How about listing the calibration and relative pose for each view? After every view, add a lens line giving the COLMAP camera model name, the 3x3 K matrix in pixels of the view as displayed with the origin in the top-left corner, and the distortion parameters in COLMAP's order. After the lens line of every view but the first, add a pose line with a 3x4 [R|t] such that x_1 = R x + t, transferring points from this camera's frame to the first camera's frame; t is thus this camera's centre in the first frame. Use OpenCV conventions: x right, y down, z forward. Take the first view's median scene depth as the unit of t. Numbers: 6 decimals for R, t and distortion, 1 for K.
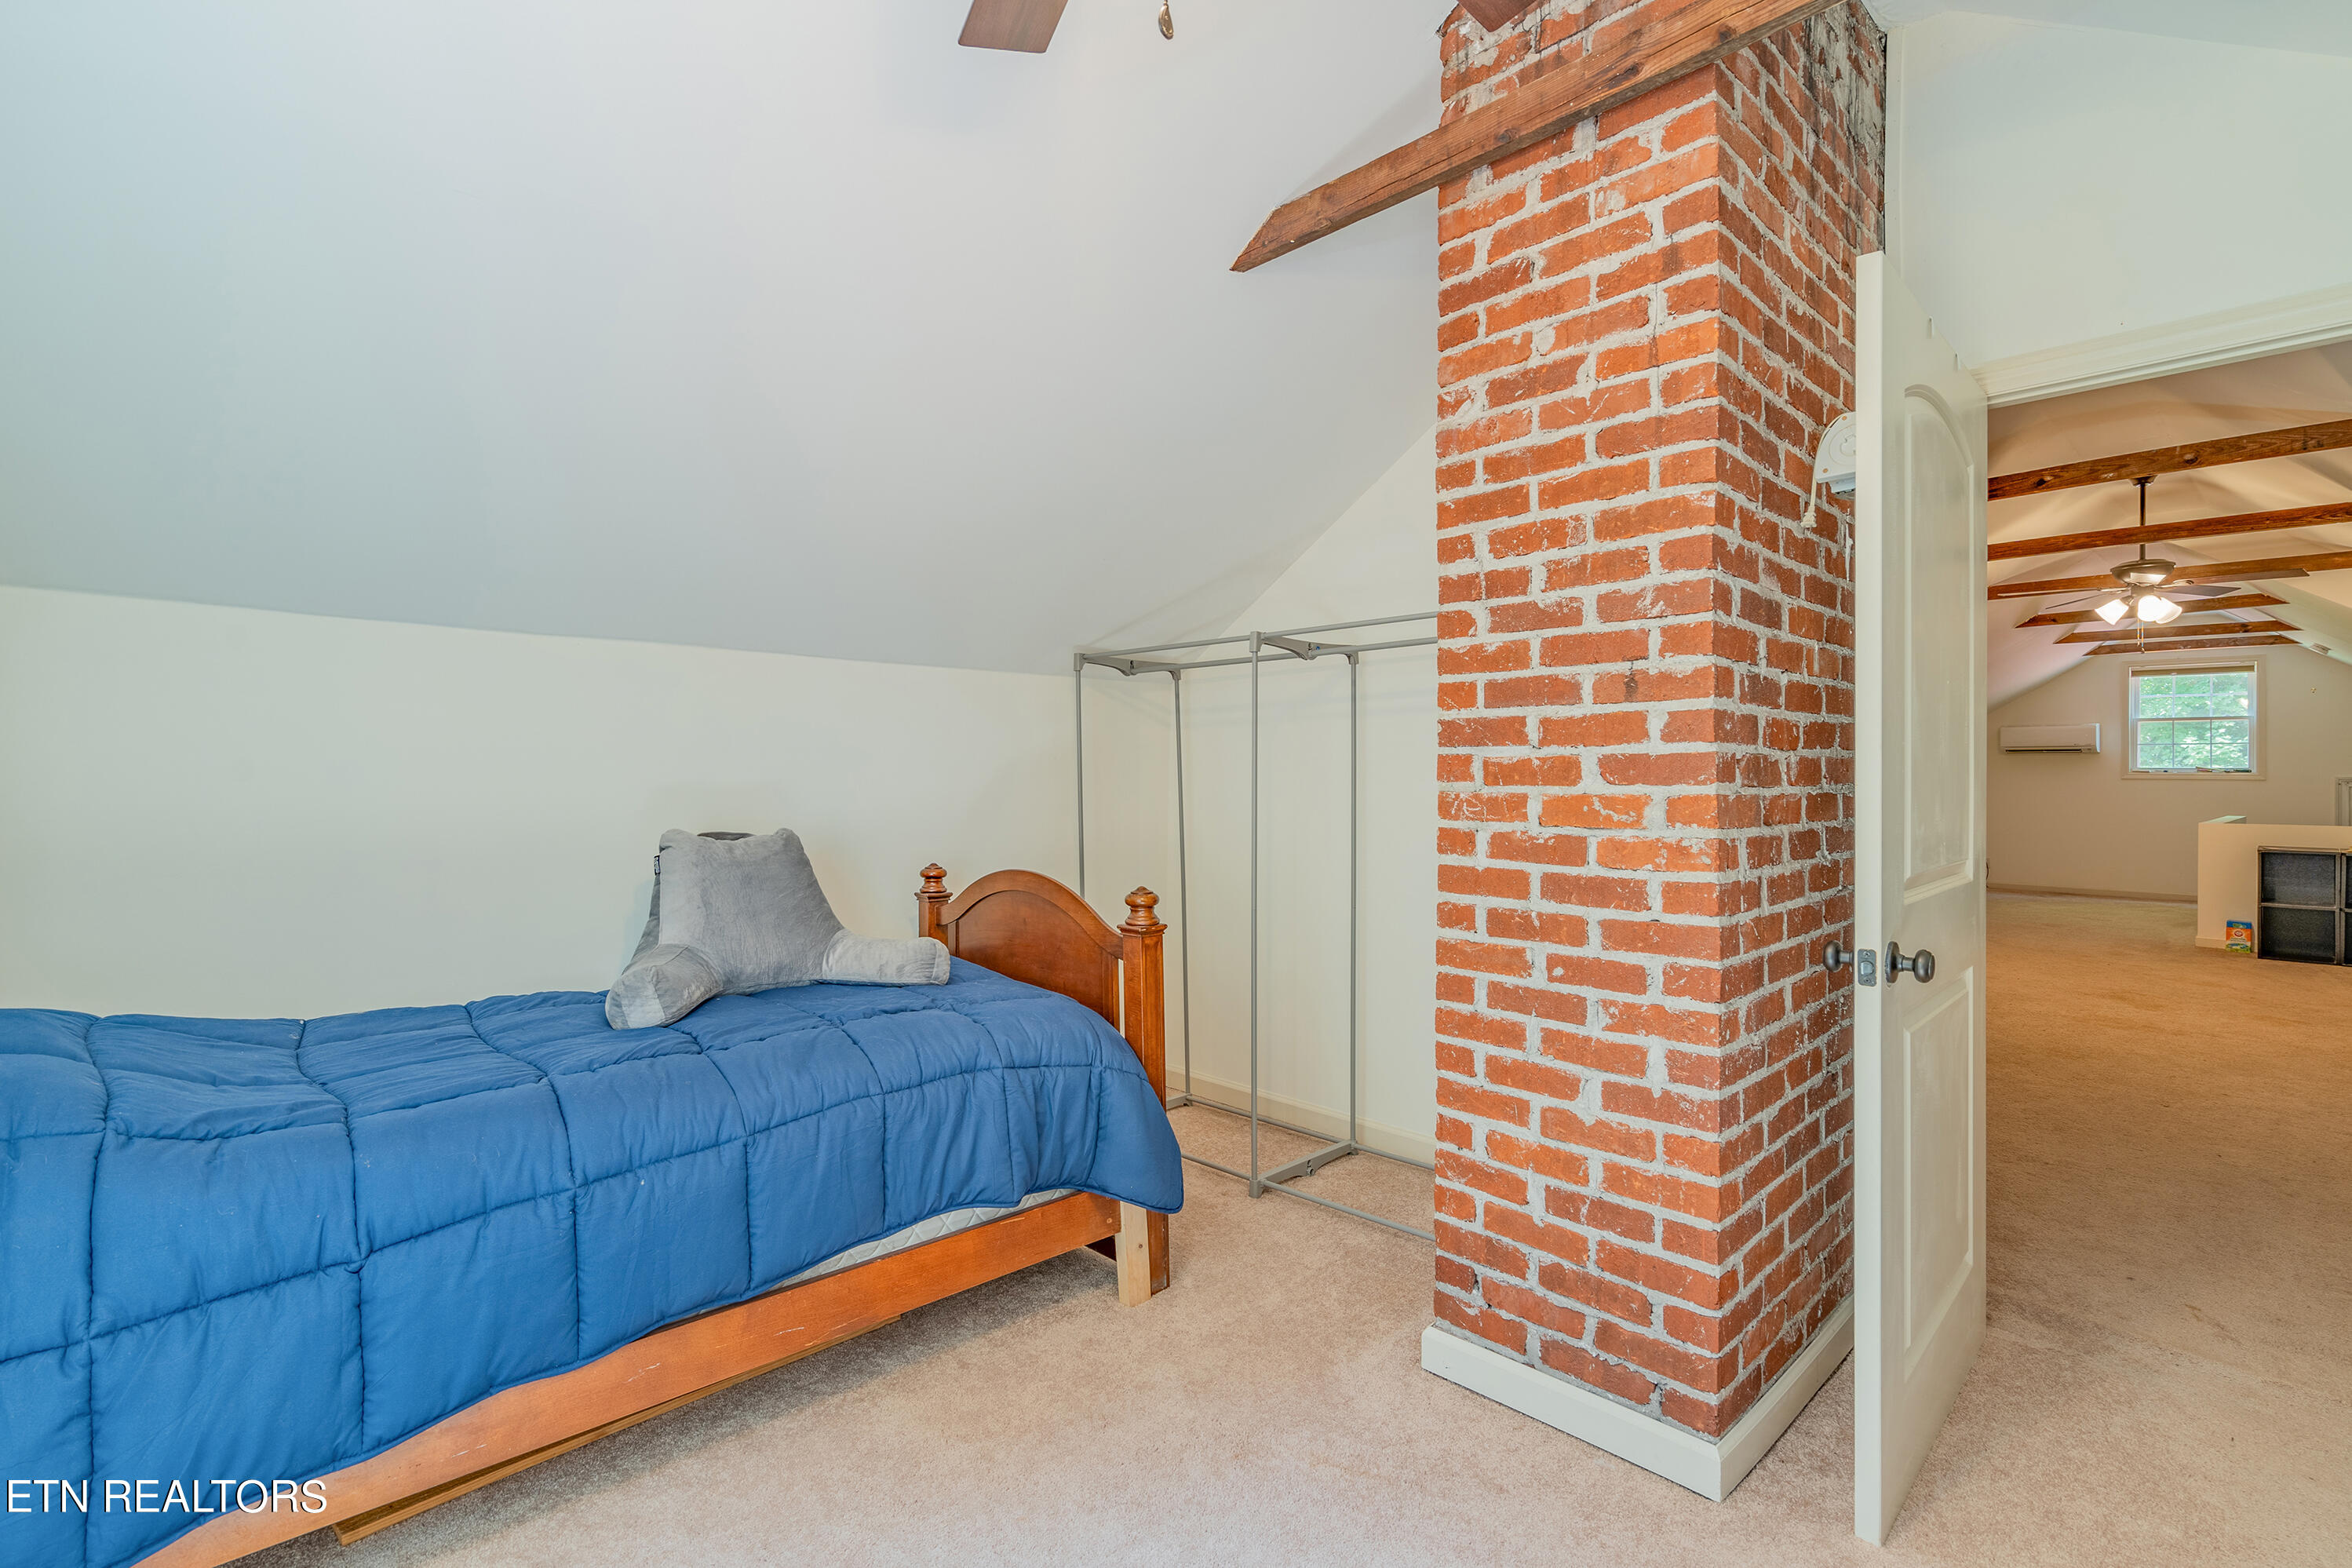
lens RADIAL K [[1124.8, 0, 1181.4], [0, 1124.8, 762.1], [0, 0, 1]] dist [-0.000778, -0.000560]
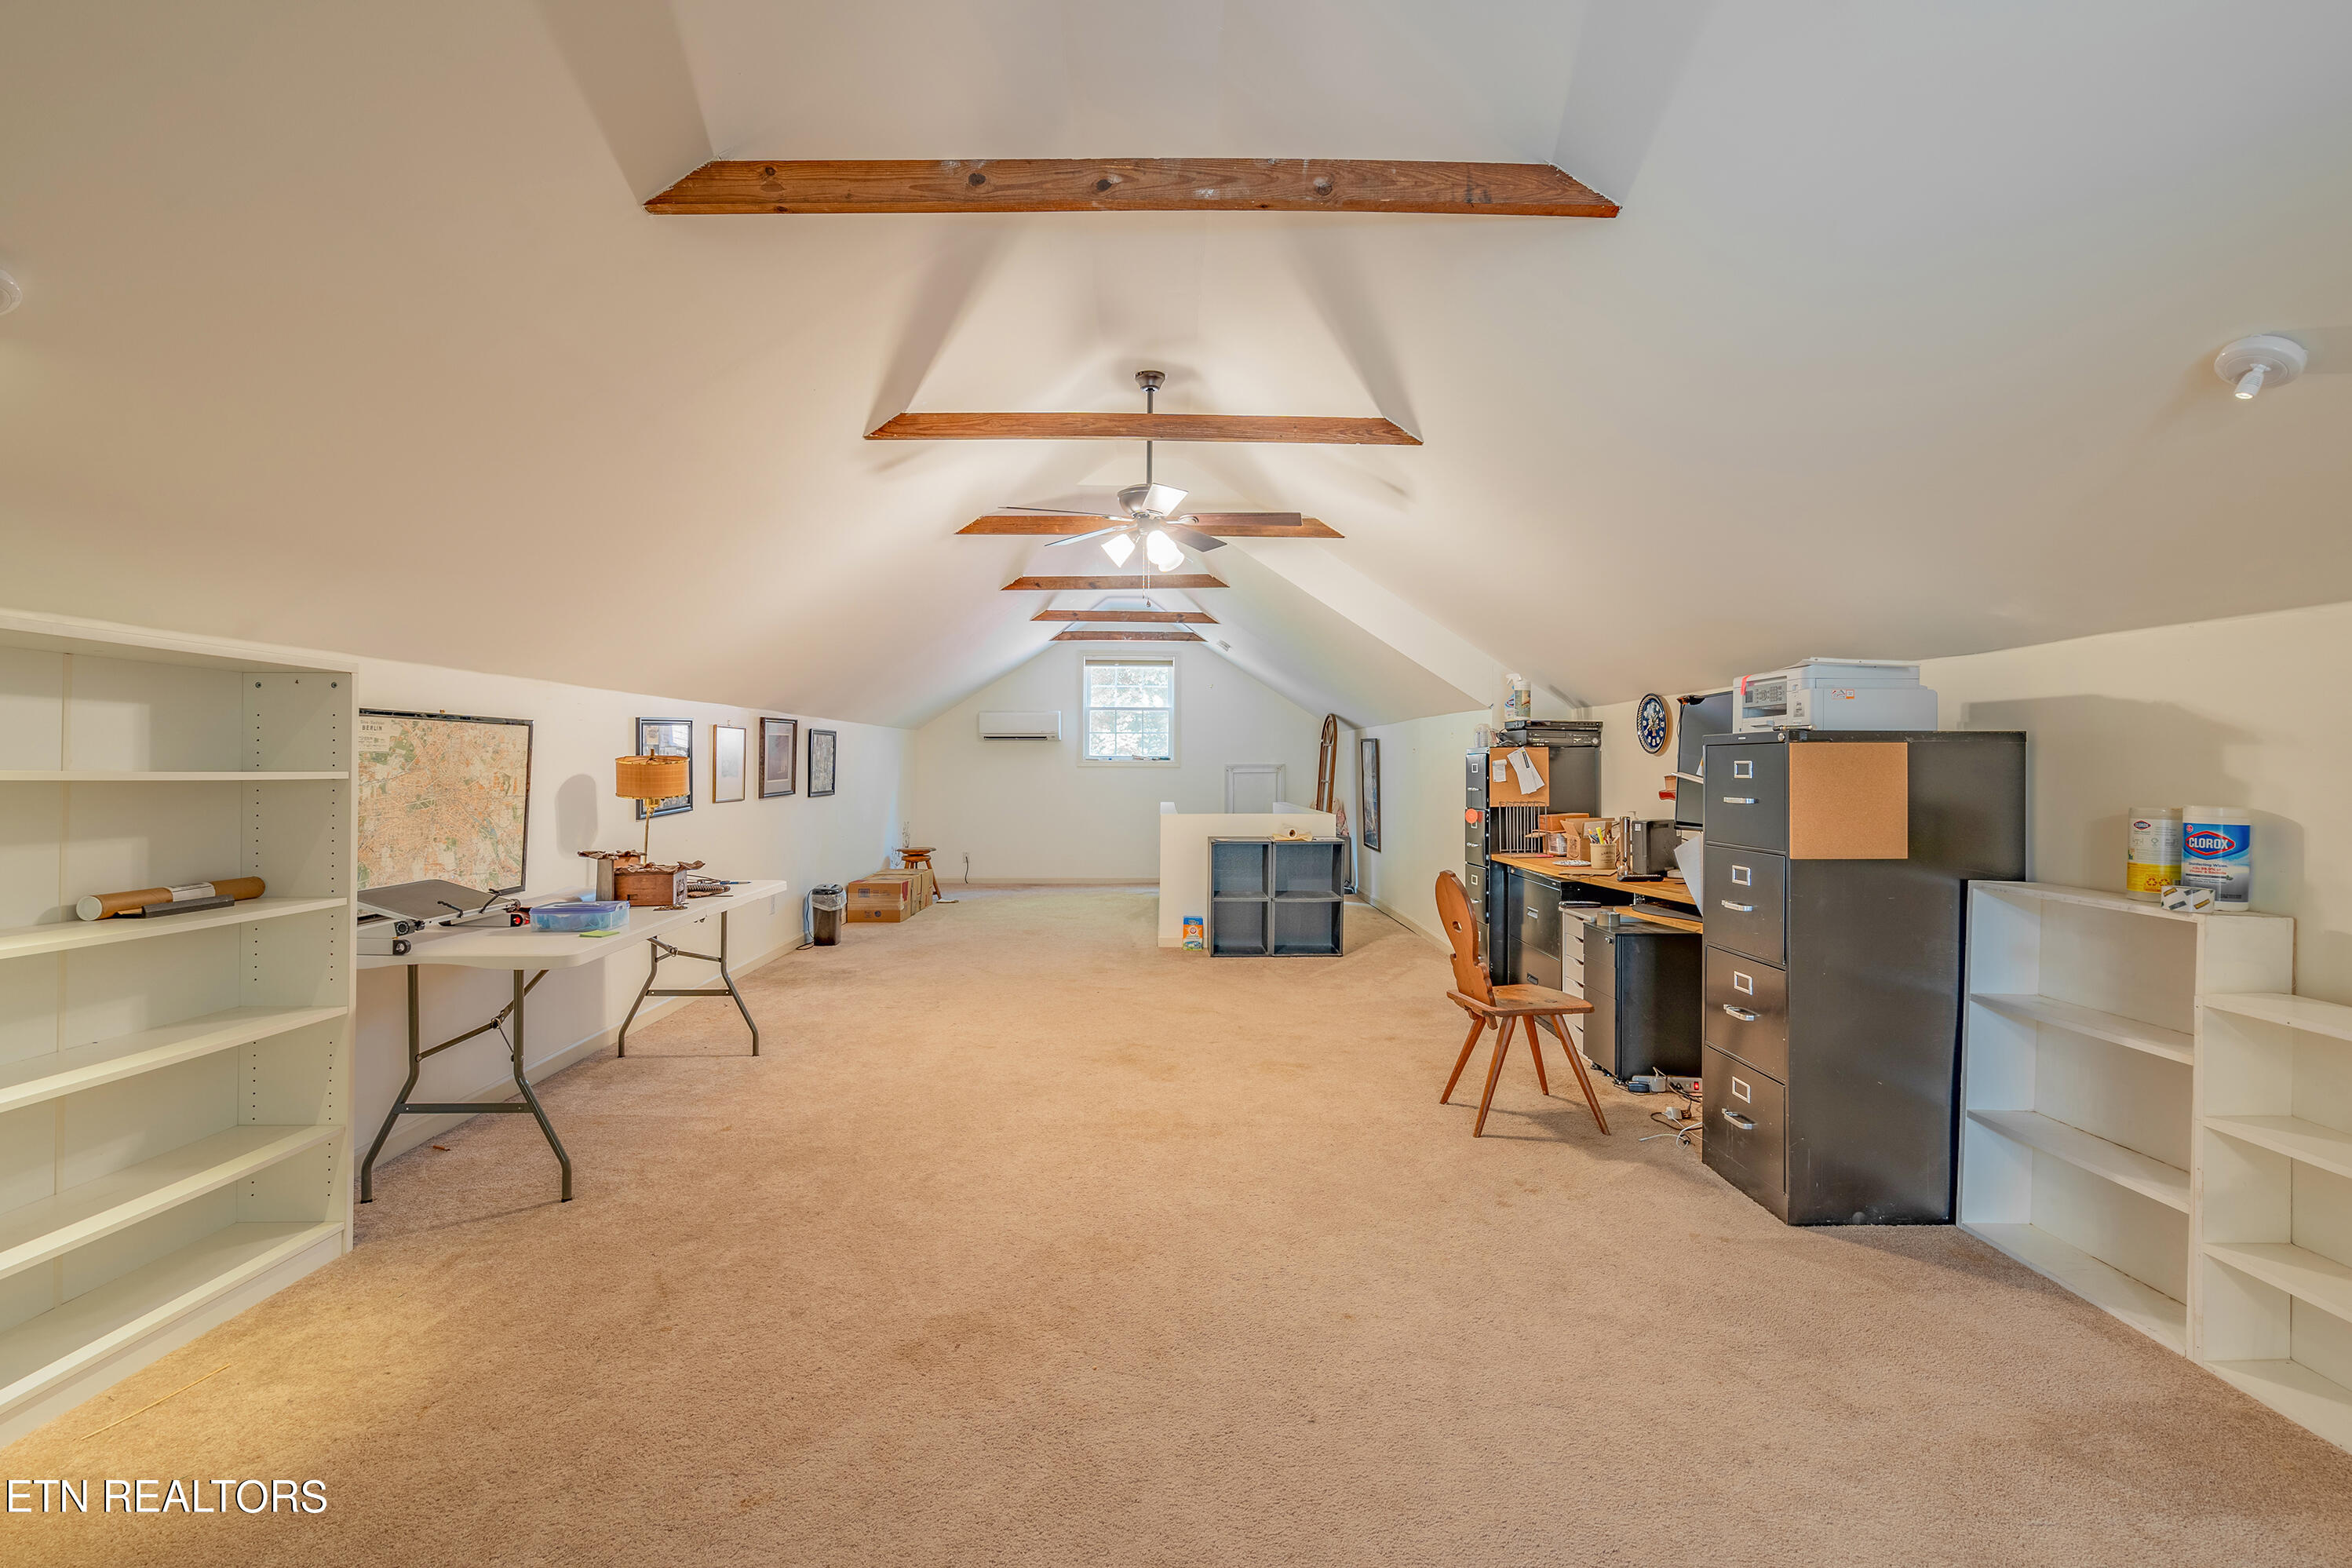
lens RADIAL K [[1124.8, 0, 1181.4], [0, 1124.8, 762.1], [0, 0, 1]] dist [-0.000778, -0.000560]
pose [[0.681389, 0.001133, 0.731920, 0.246251], [-0.008867, 0.999938, 0.006708, 0.004988], [-0.731868, -0.011061, 0.681357, 0.370170]]
